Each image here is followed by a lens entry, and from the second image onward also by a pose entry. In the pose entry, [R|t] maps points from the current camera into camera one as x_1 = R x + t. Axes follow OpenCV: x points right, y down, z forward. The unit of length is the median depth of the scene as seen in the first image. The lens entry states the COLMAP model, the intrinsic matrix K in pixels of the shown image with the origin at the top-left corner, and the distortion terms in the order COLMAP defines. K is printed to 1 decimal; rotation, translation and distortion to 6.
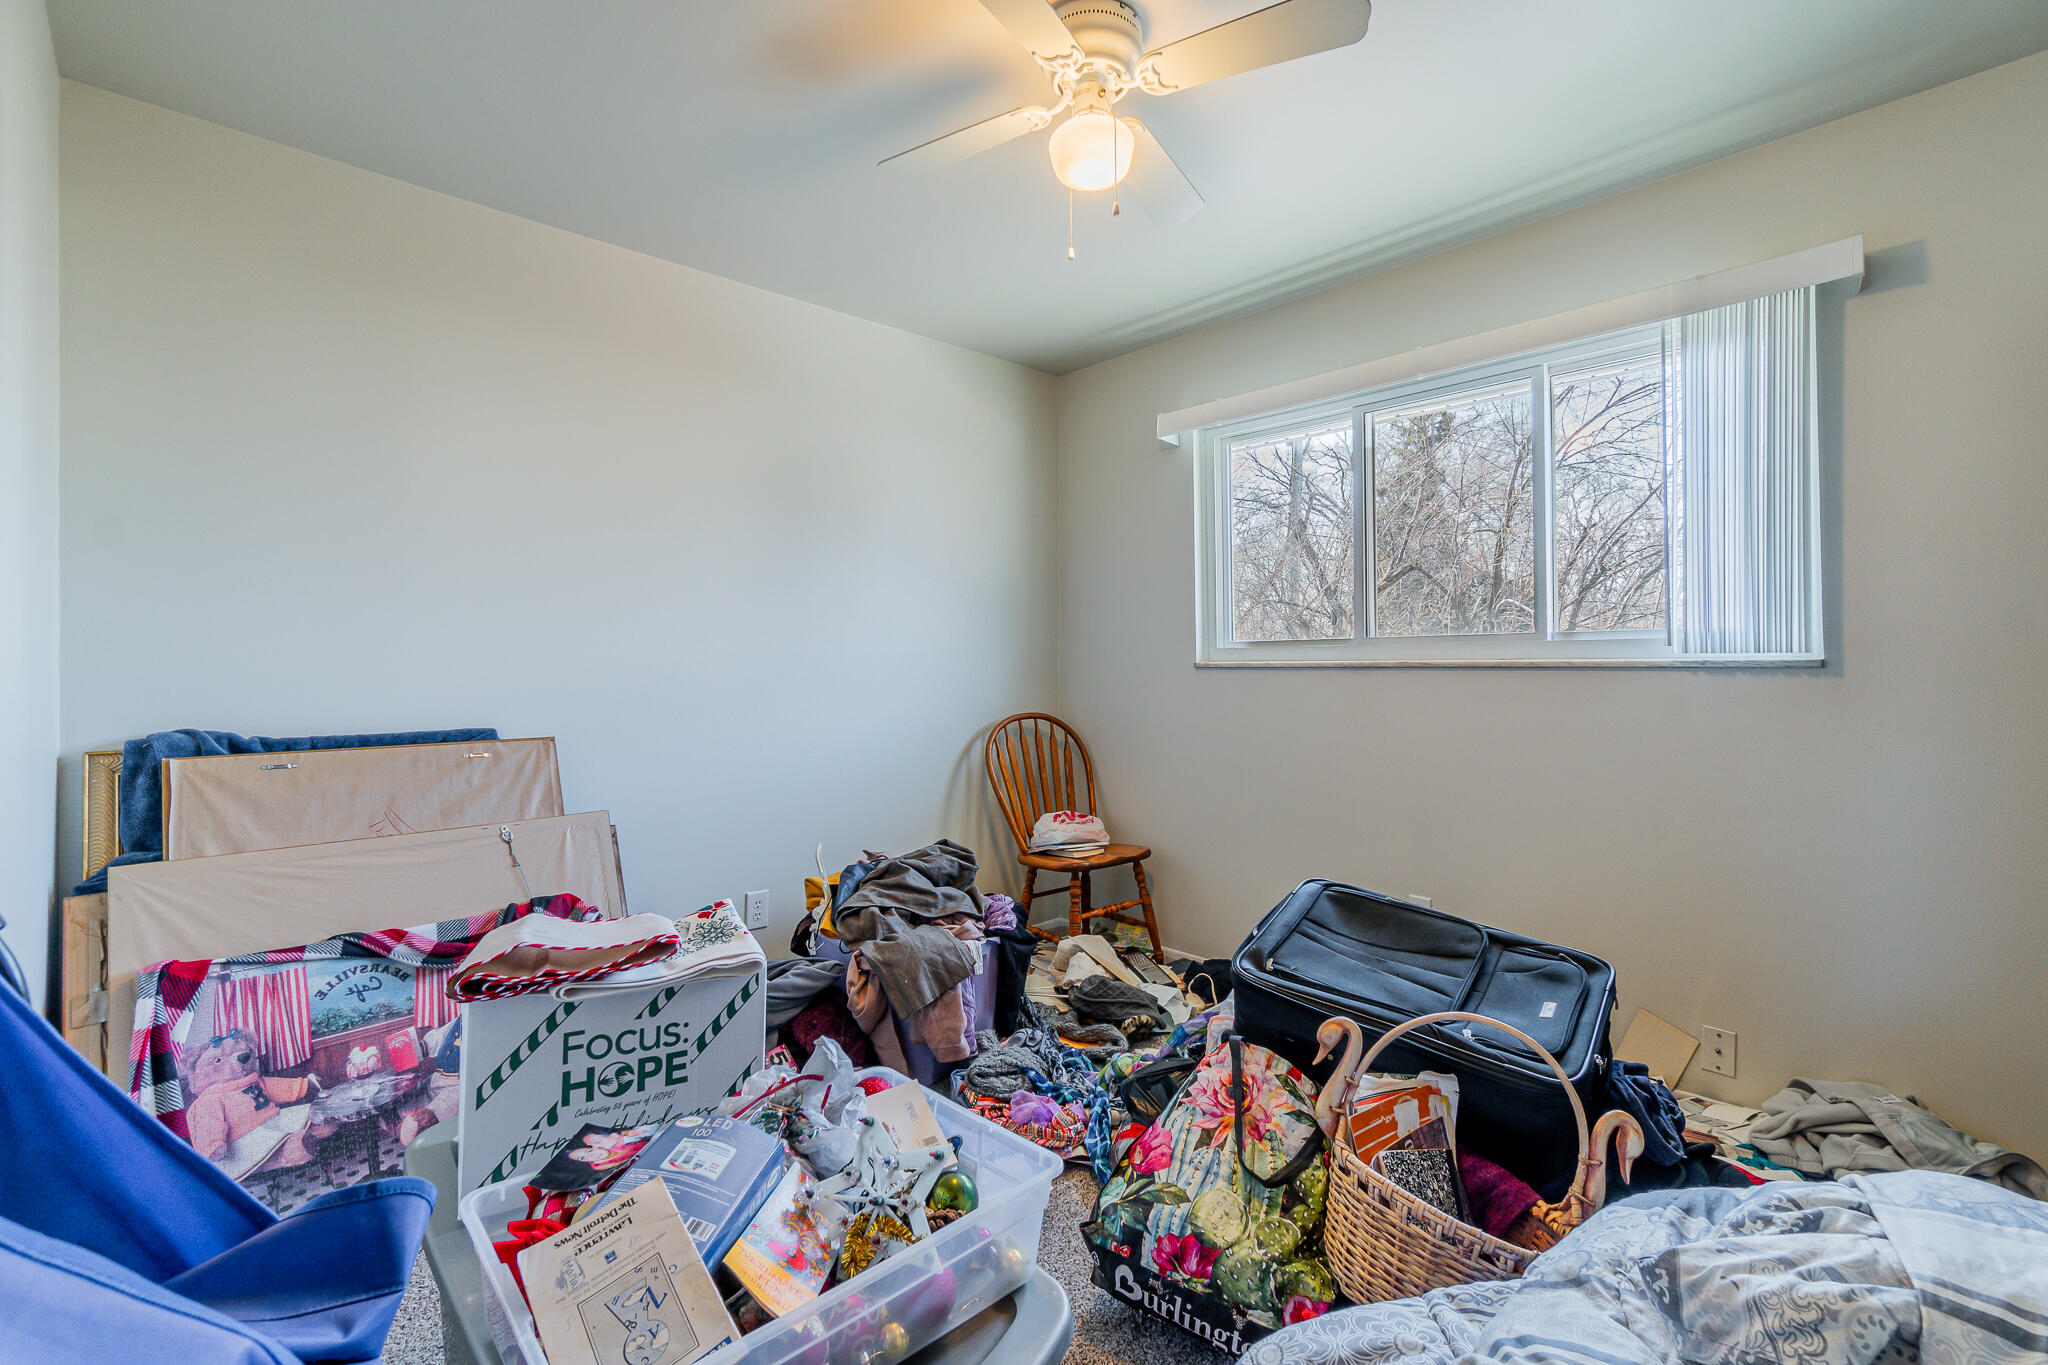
lens RADIAL K [[885.8, 0, 1018.9], [0, 885.8, 642.8], [0, 0, 1]] dist [-0.012039, -0.000210]
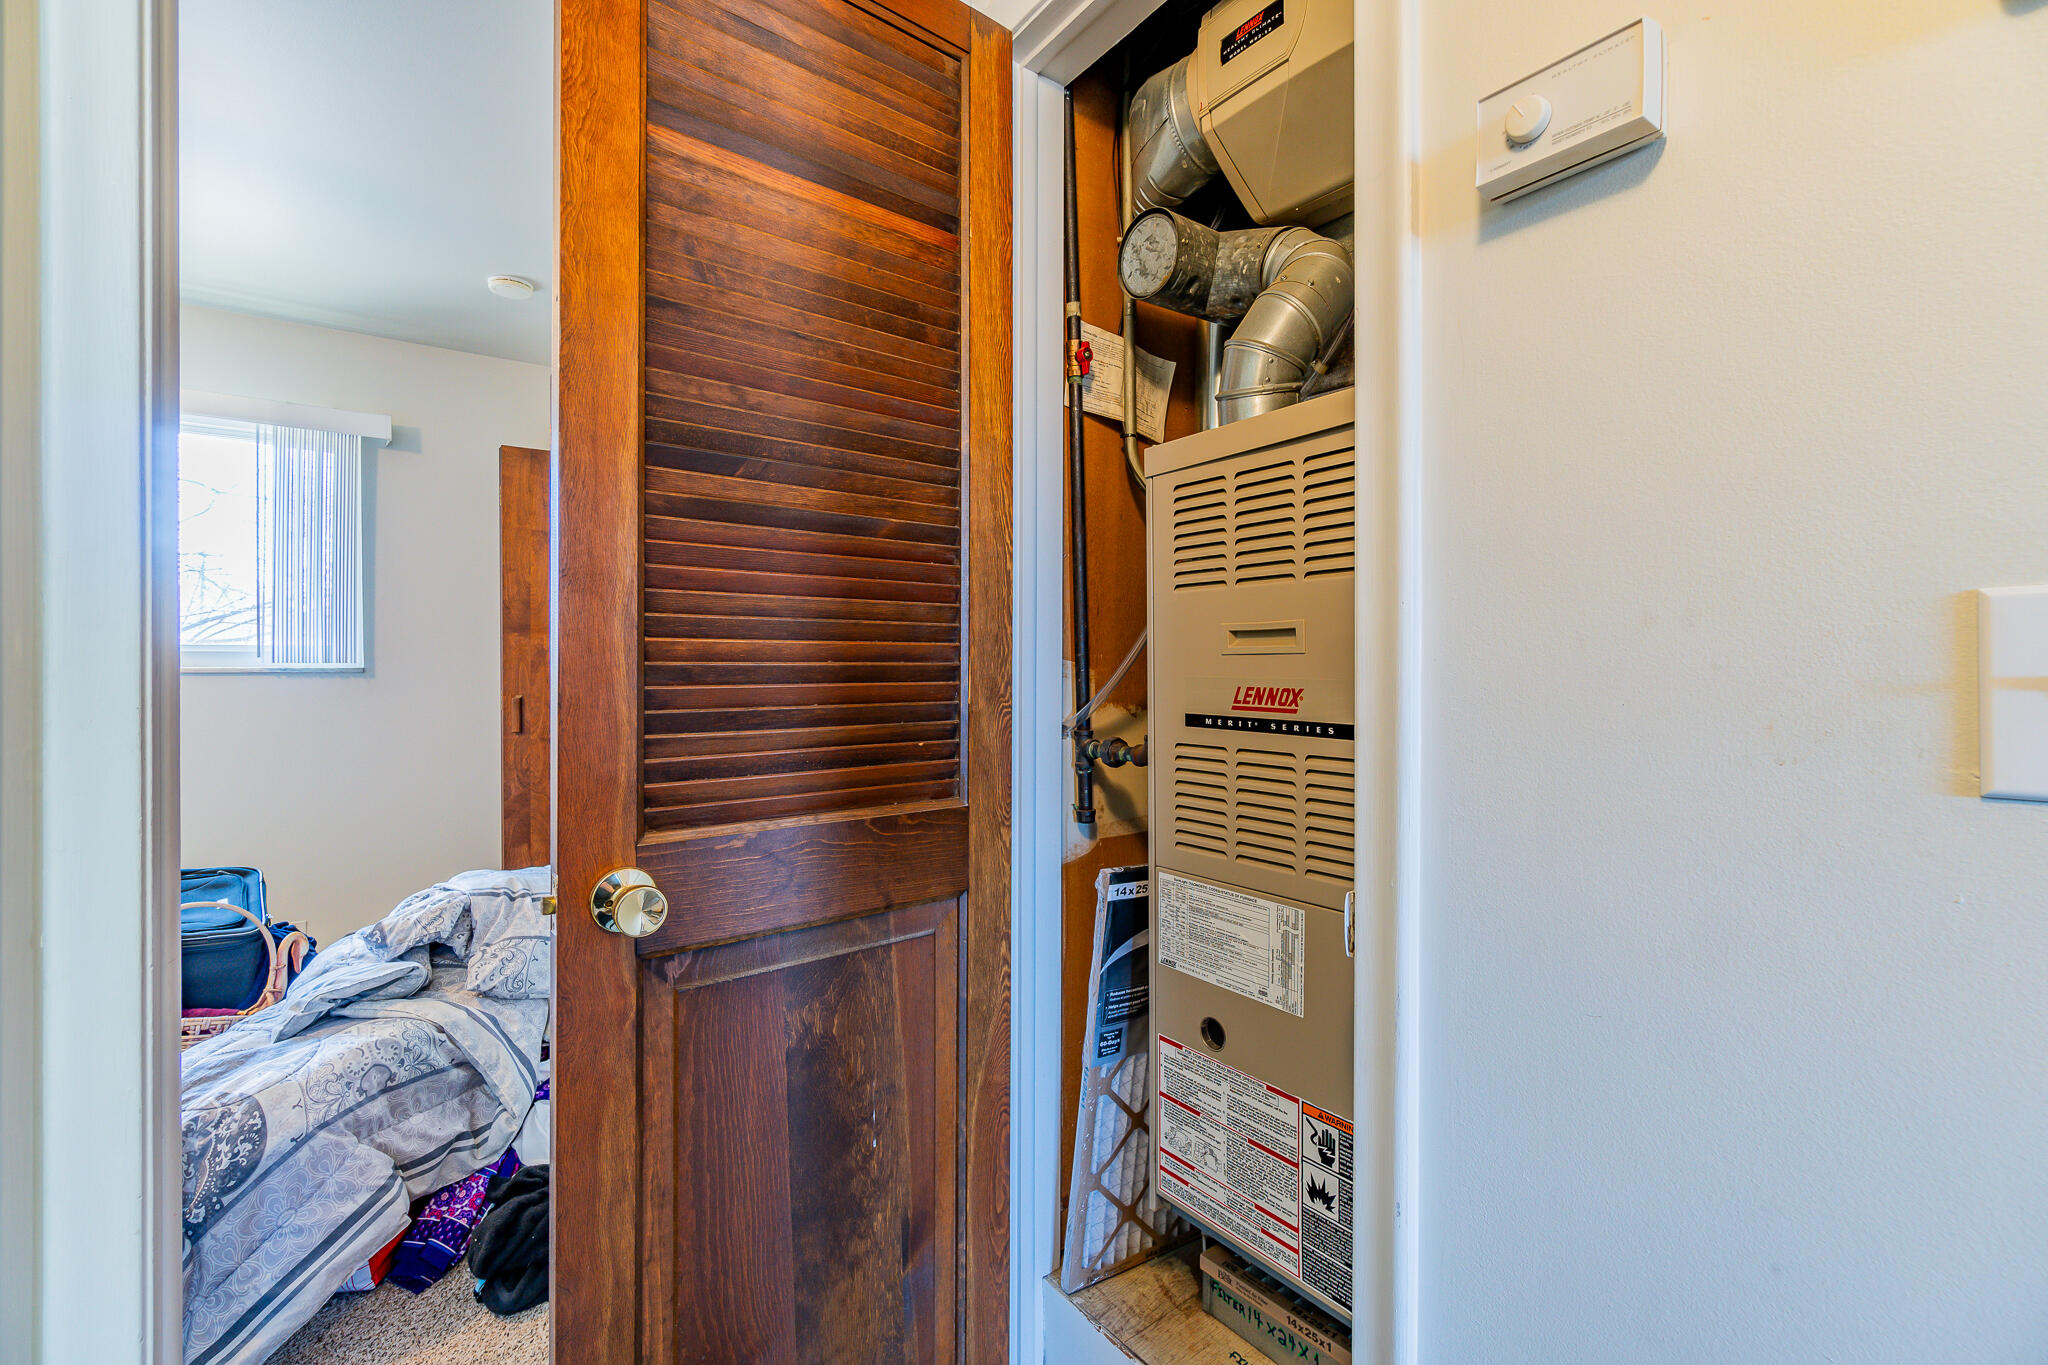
lens RADIAL K [[846.1, 0, 1024.0], [0, 846.1, 682.5], [0, 0, 1]] dist [-0.000211, -0.000040]
pose [[0.089729, -0.014869, 0.995855, -0.554863], [-0.017276, 0.999715, 0.016483, -0.000176], [-0.995816, -0.018683, 0.089446, -0.371784]]
